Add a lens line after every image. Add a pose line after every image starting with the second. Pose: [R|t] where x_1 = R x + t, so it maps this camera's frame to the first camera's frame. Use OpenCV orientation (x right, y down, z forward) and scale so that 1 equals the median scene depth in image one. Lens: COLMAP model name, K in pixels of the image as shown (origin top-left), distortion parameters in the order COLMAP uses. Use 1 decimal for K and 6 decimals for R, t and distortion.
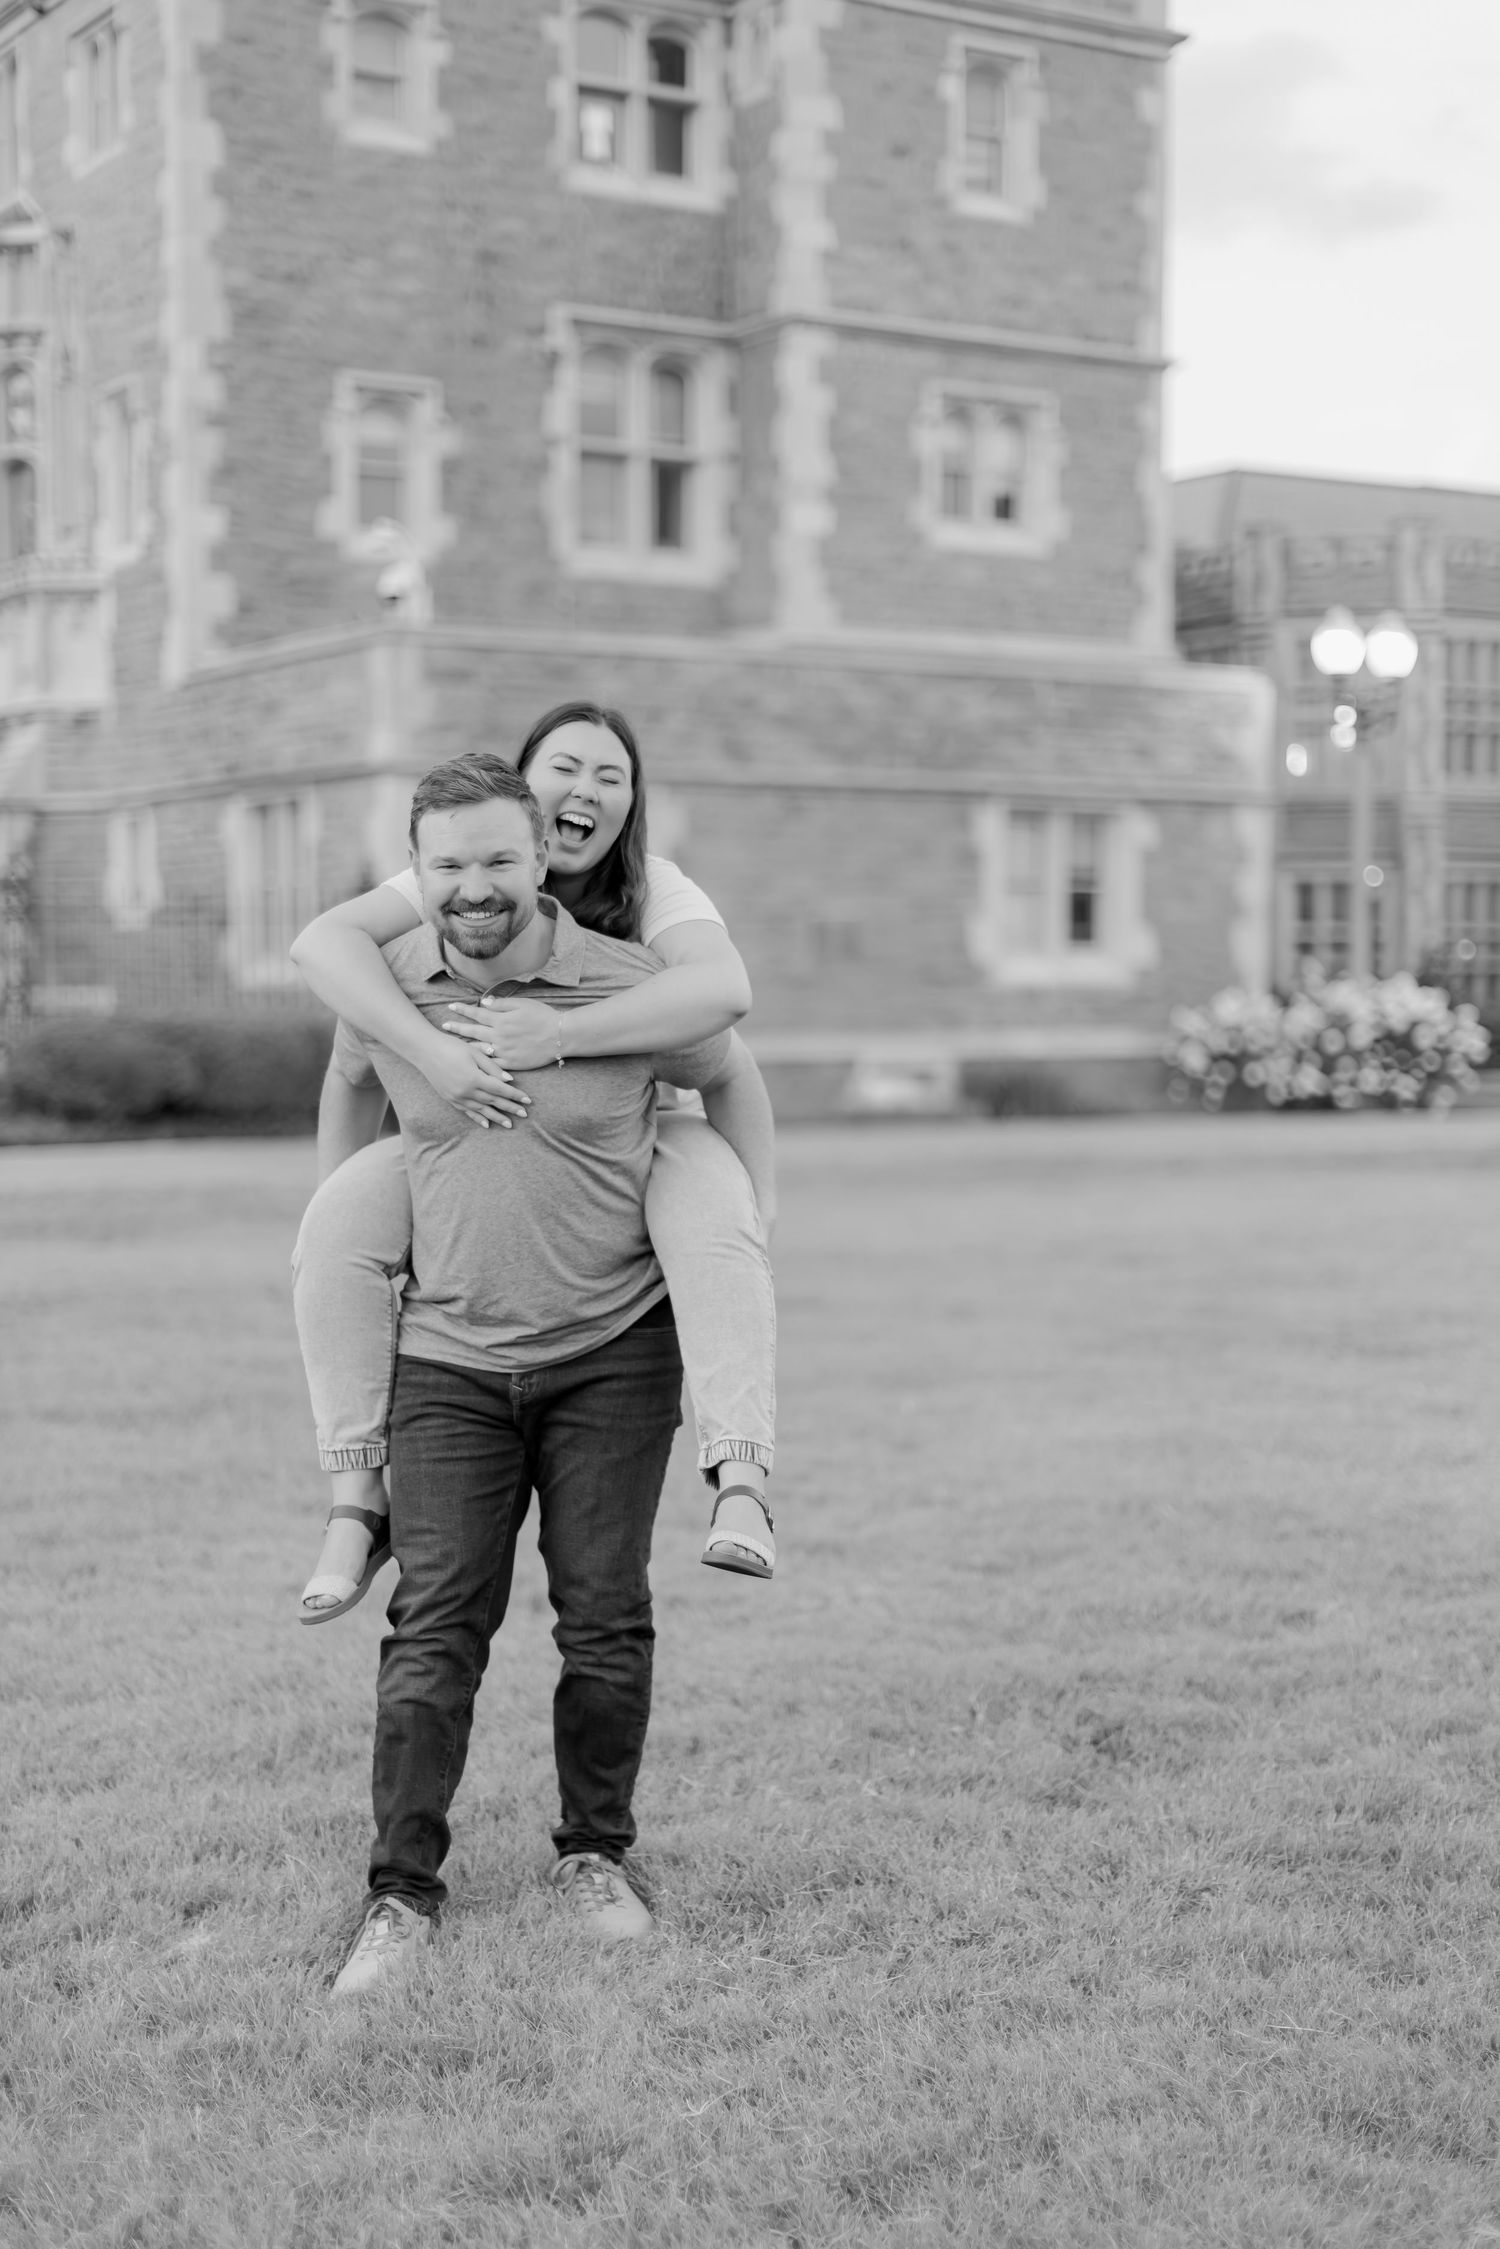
lens RADIAL K [[3102.8, 0, 758.0], [0, 3102.8, 1123.2], [0, 0, 1]] dist [-0.009105, 0.030894]
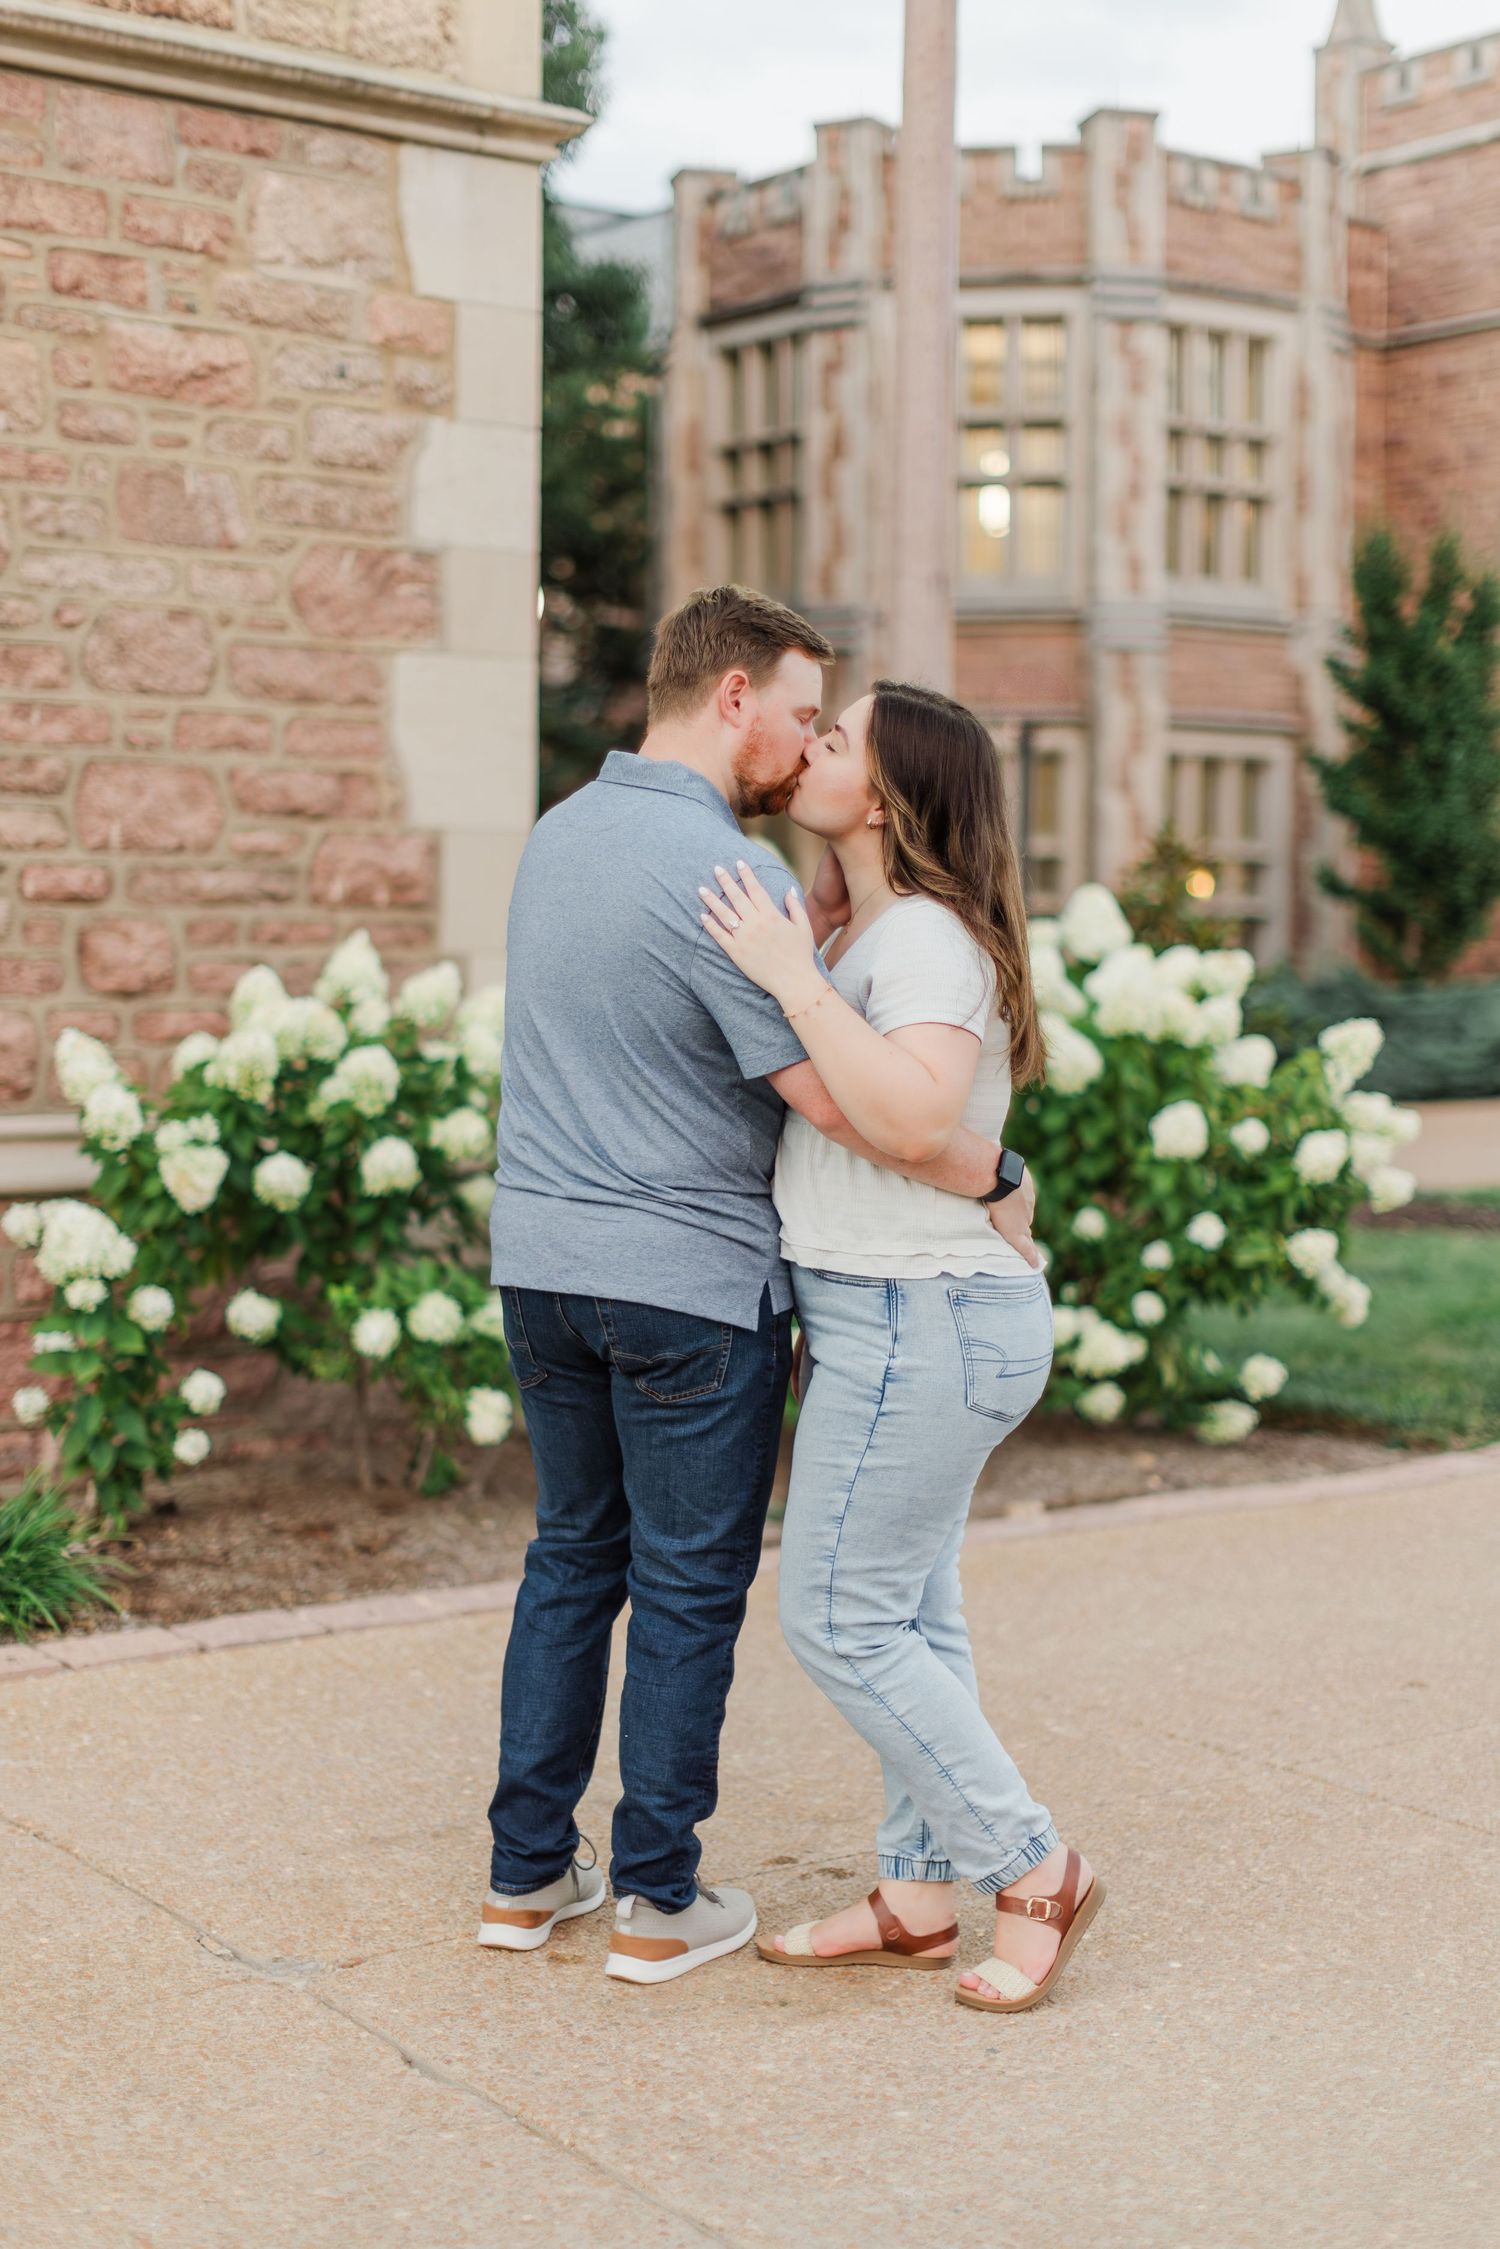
lens RADIAL K [[3142.9, 0, 785.1], [0, 3142.9, 1130.3], [0, 0, 1]] dist [0.011844, 0.094957]
pose [[0.994446, -0.001521, 0.105235, 0.155690], [0.000304, 0.999933, 0.011585, -0.029616], [-0.105246, -0.011488, 0.994380, 0.741729]]
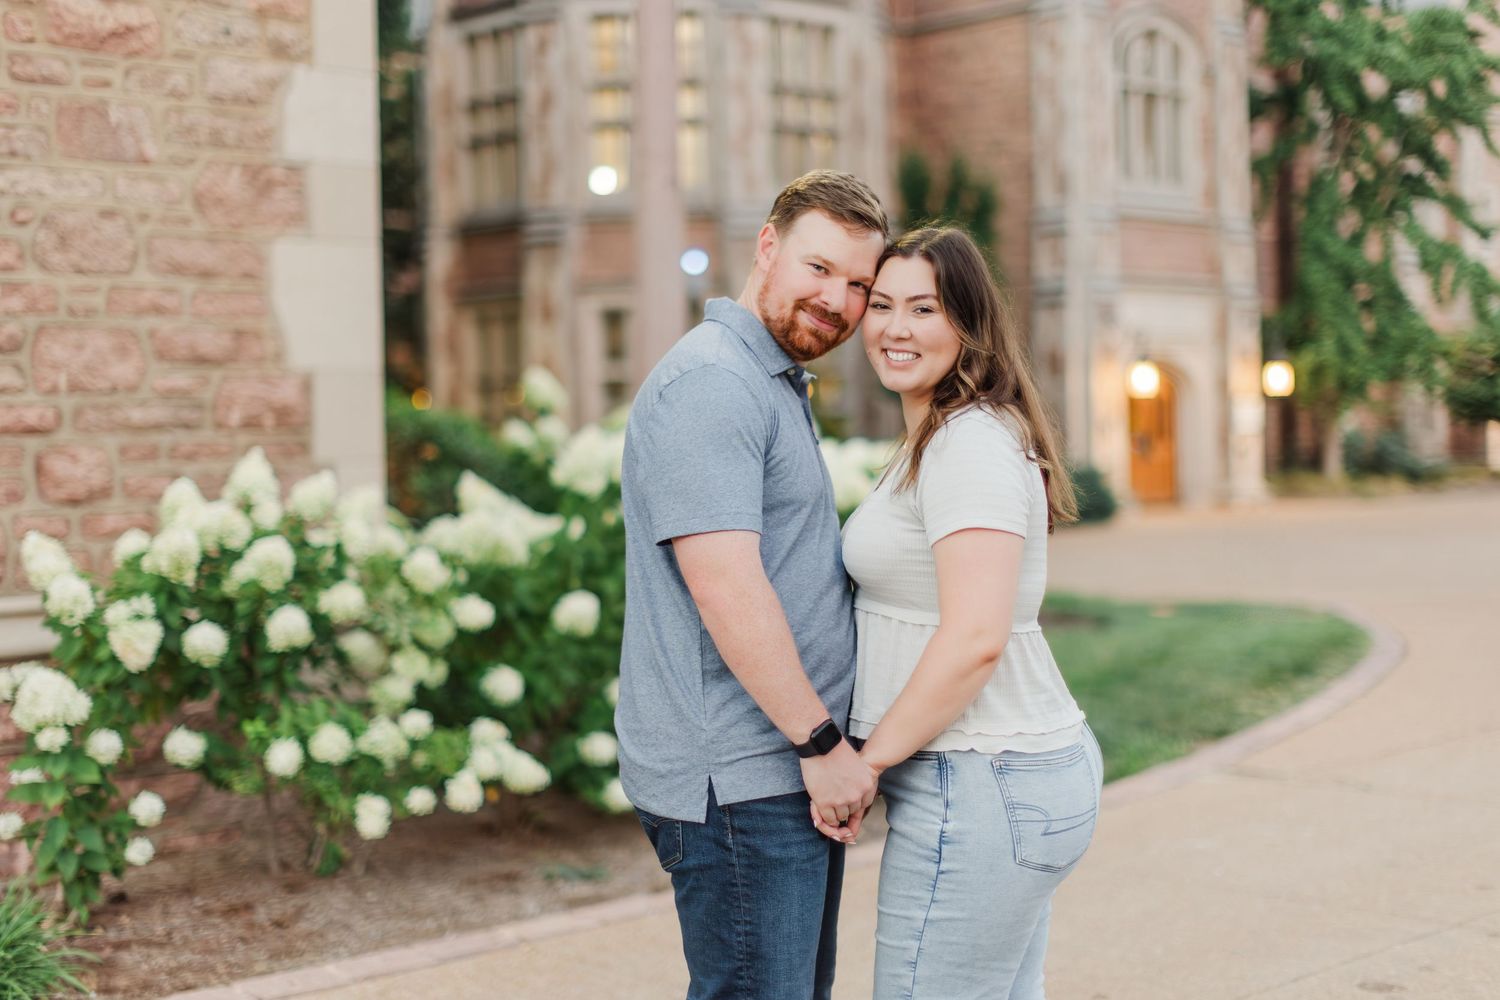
lens RADIAL K [[2096.2, 0, 748.1], [0, 2096.2, 503.9], [0, 0, 1]] dist [0.011844, 0.094957]
pose [[0.975495, -0.030602, 0.217881, 0.151051], [0.034126, 0.999340, -0.012429, -0.032065], [-0.217357, 0.019560, 0.975896, 0.765123]]
